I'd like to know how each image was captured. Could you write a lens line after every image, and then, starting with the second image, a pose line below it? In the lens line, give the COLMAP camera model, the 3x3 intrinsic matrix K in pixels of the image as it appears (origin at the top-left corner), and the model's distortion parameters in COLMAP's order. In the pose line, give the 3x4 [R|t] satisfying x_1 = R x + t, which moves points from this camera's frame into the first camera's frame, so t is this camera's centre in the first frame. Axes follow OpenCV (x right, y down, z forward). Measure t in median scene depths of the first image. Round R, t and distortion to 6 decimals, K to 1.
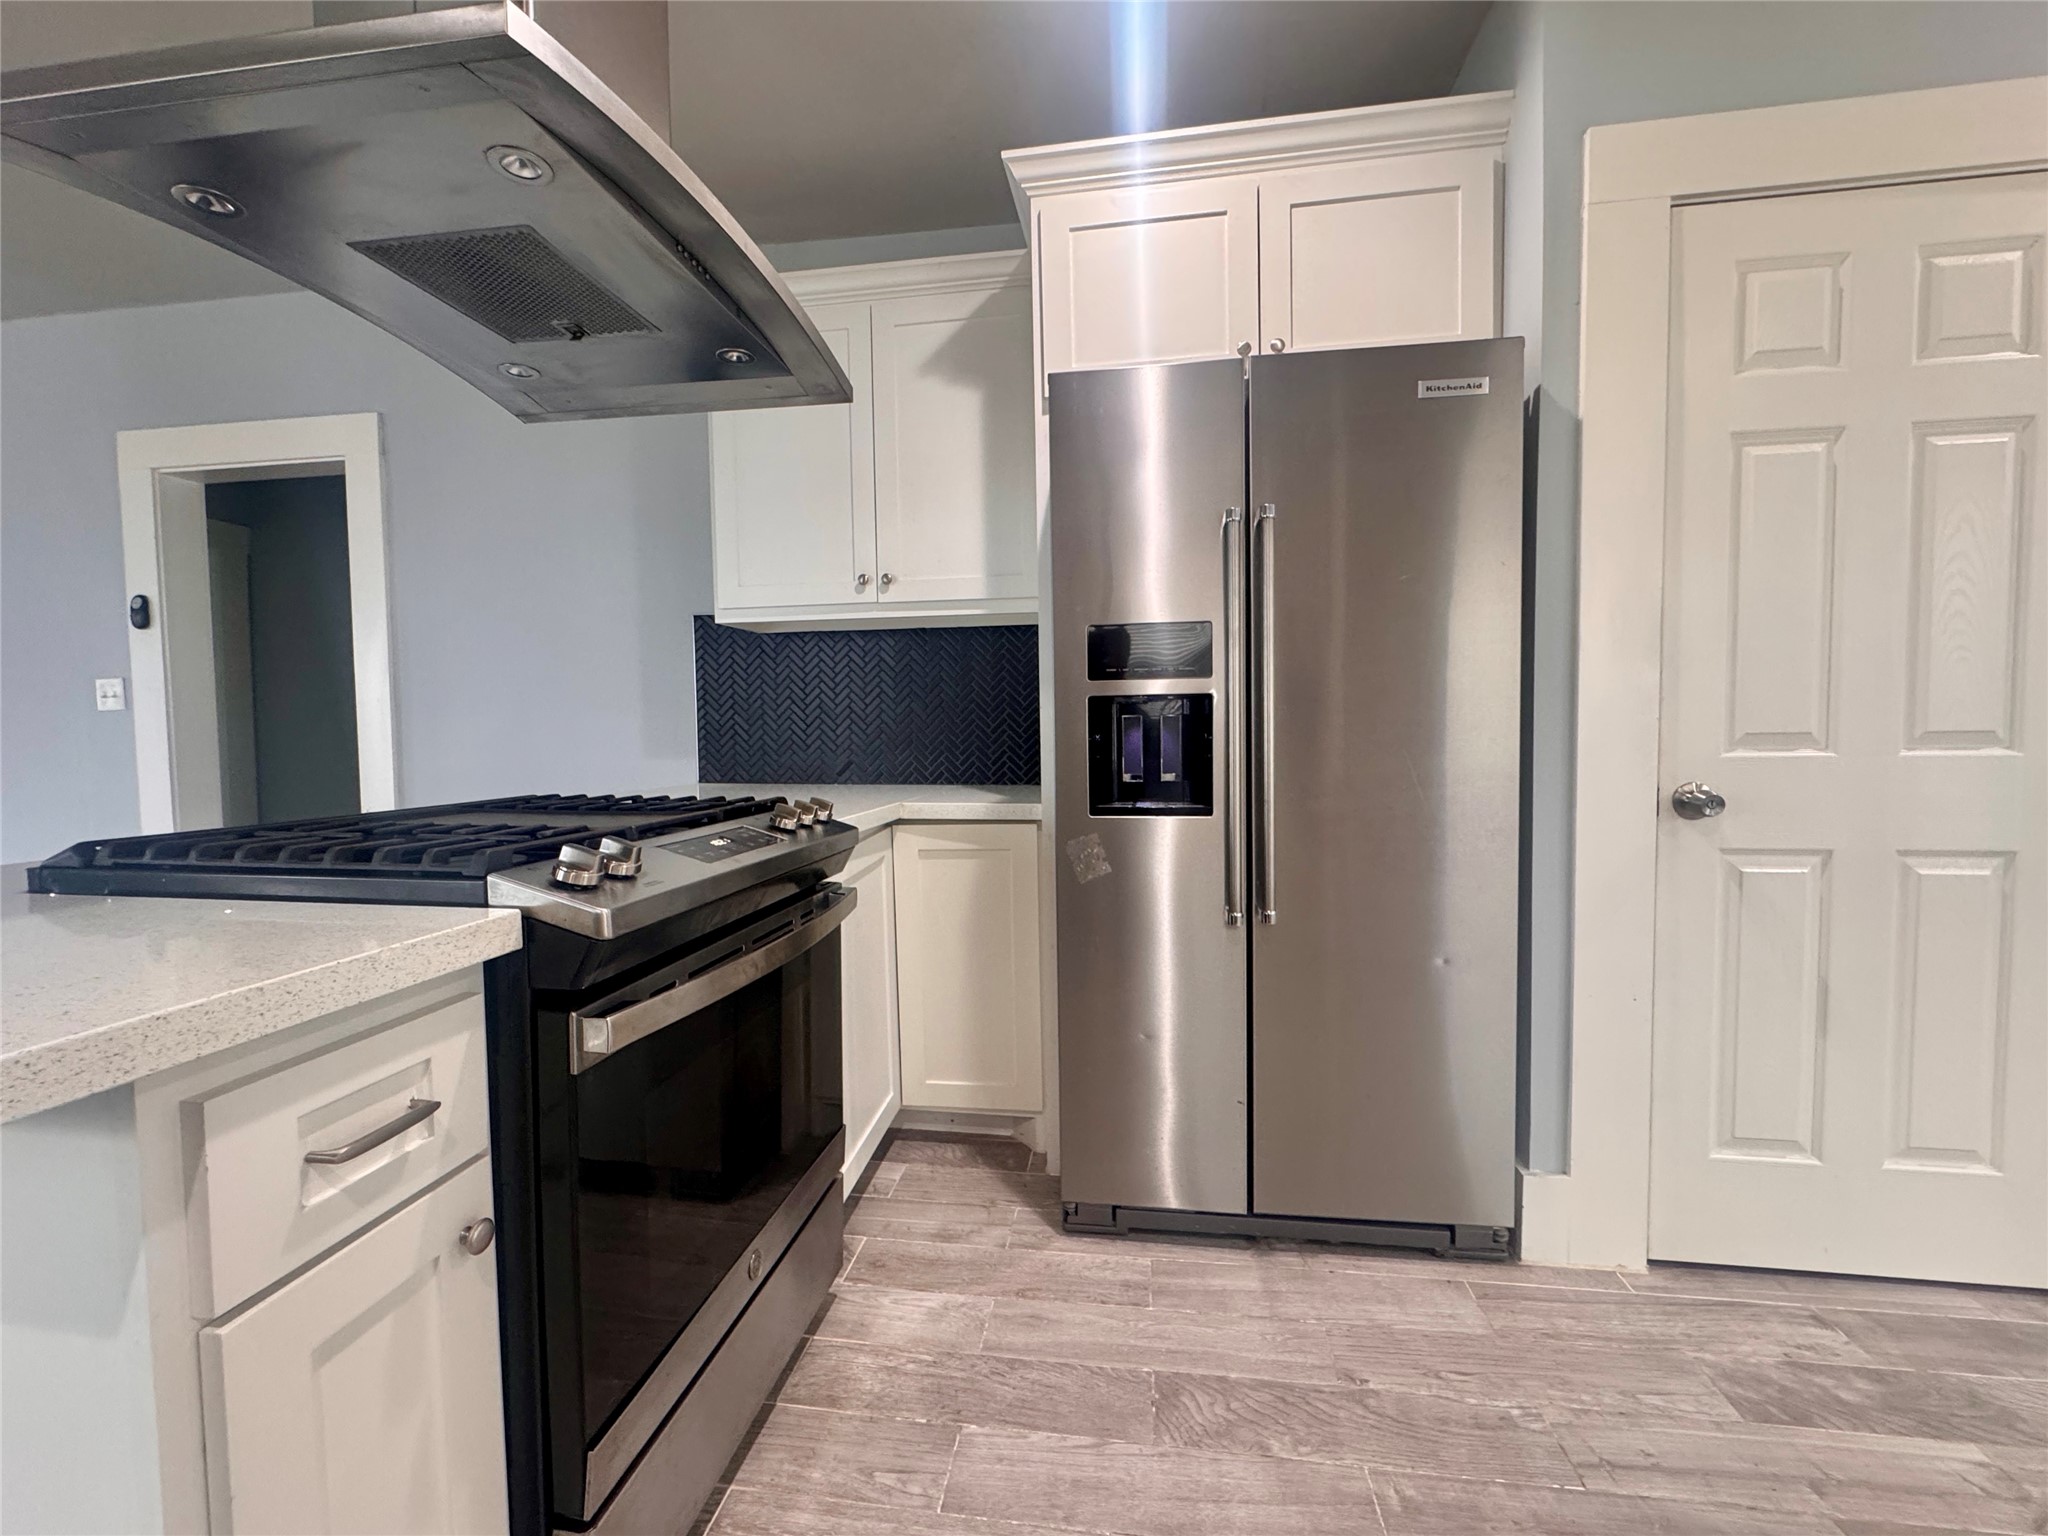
lens RADIAL K [[845.6, 0, 1001.7], [0, 845.6, 764.2], [0, 0, 1]] dist [-0.004444, 0.000057]
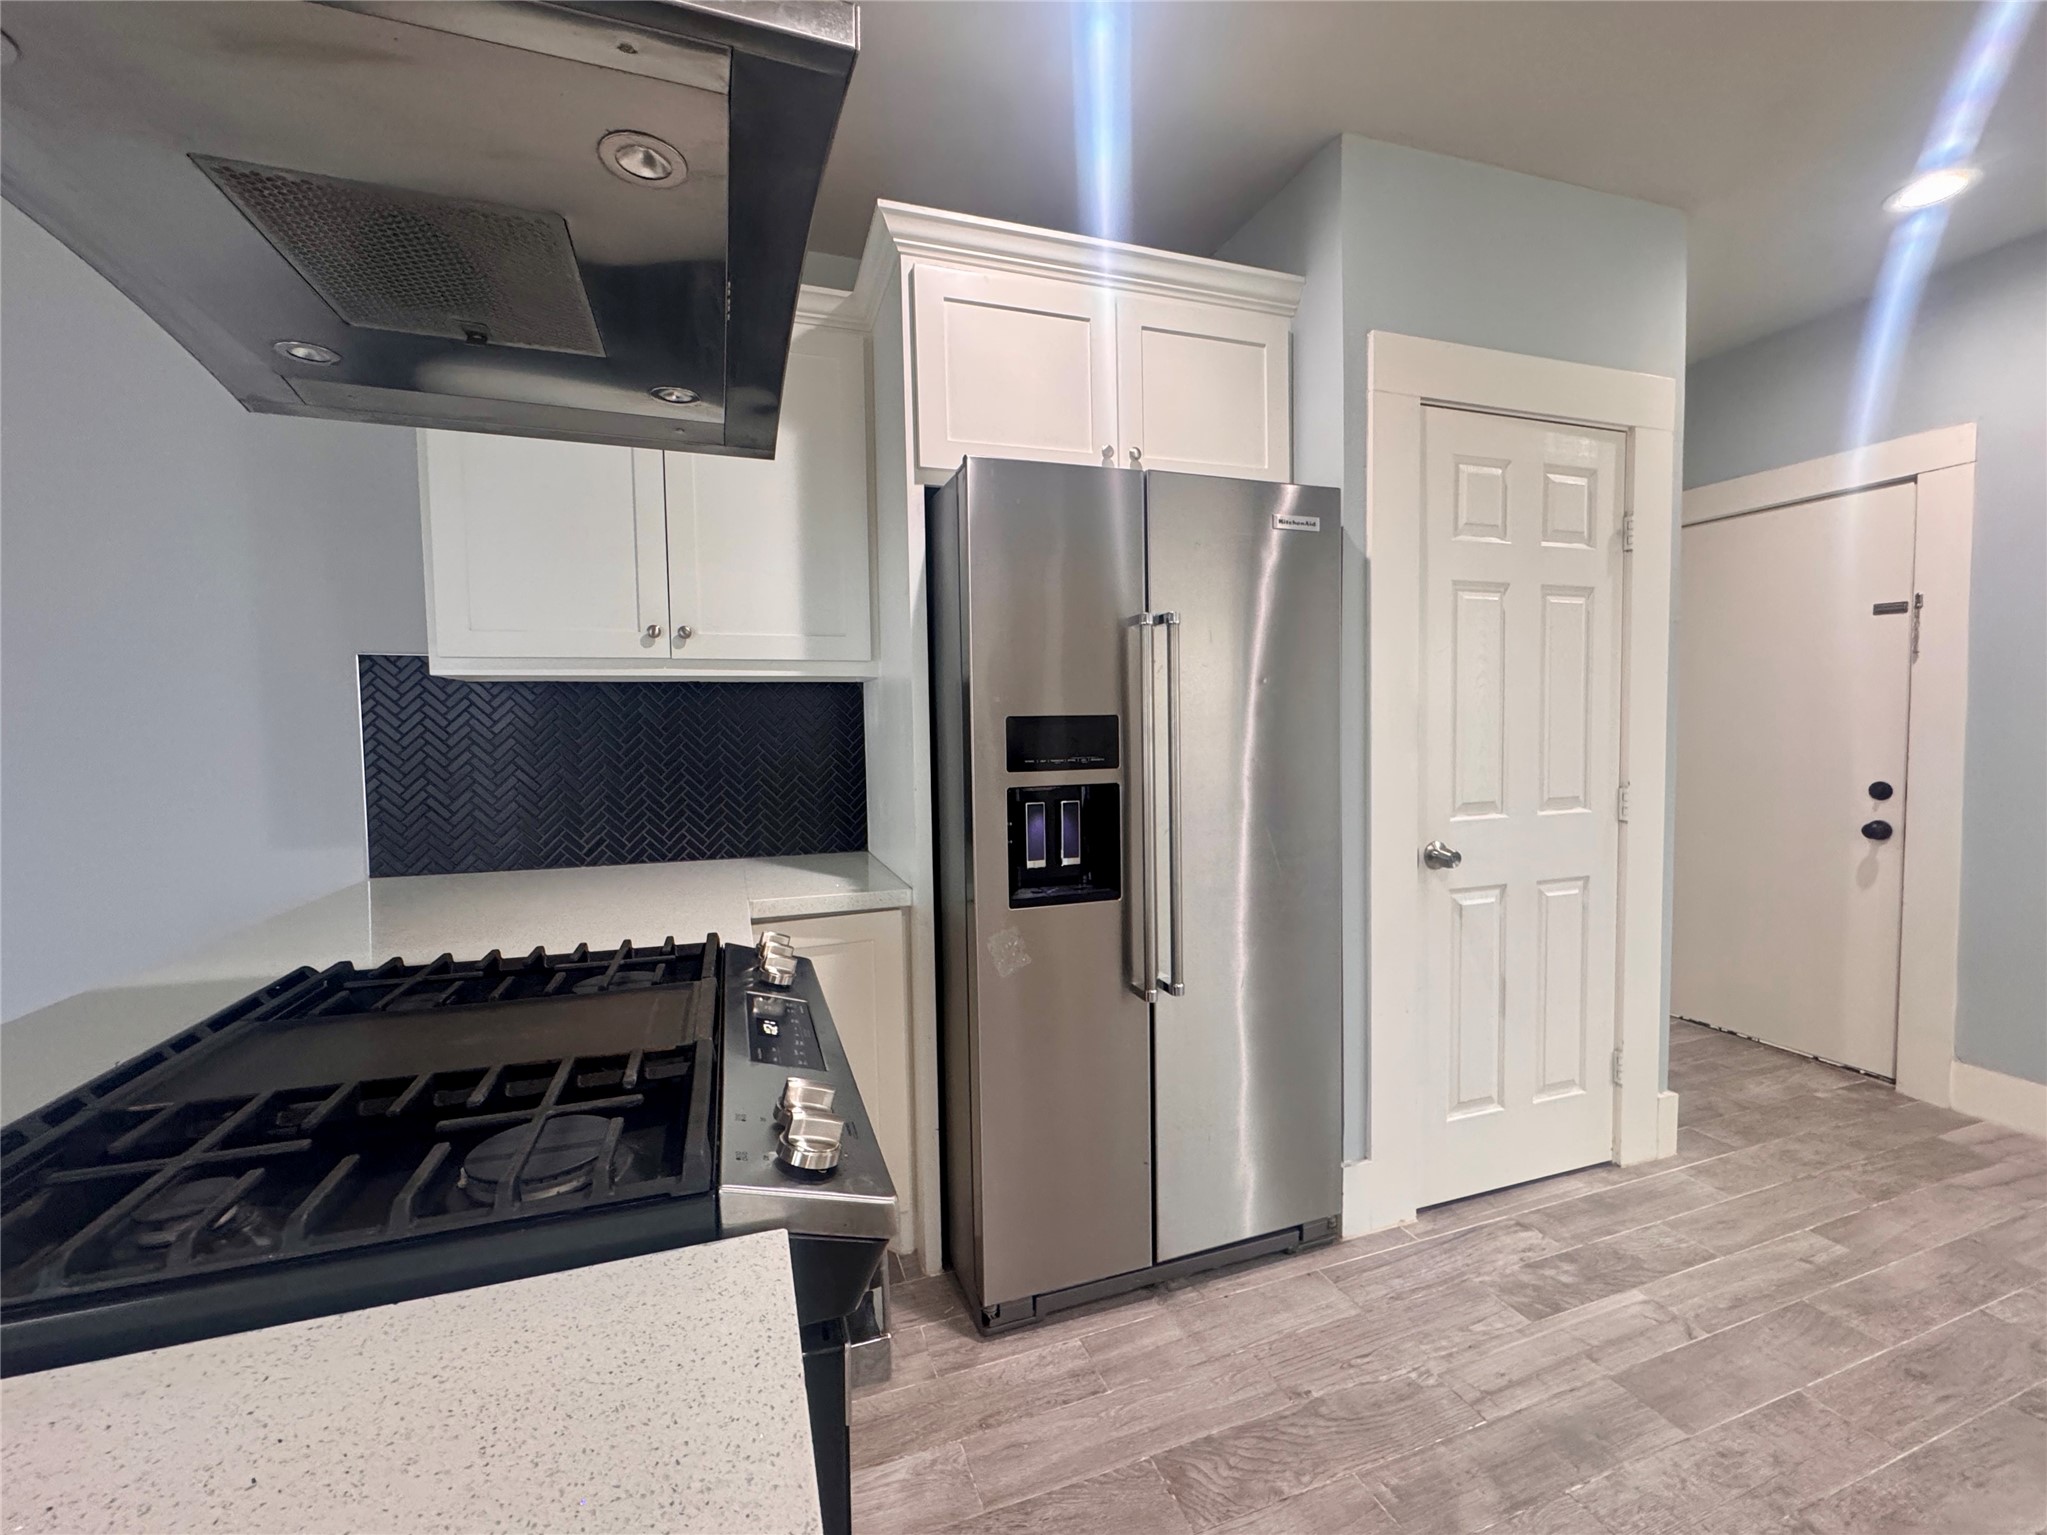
lens RADIAL K [[845.2, 0, 1001.2], [0, 845.2, 763.7], [0, 0, 1]] dist [-0.004444, 0.000057]
pose [[0.884412, -0.025056, 0.466034, -0.398628], [0.028446, 0.999595, -0.000240, -0.120090], [-0.465839, 0.013469, 0.884767, 0.147385]]
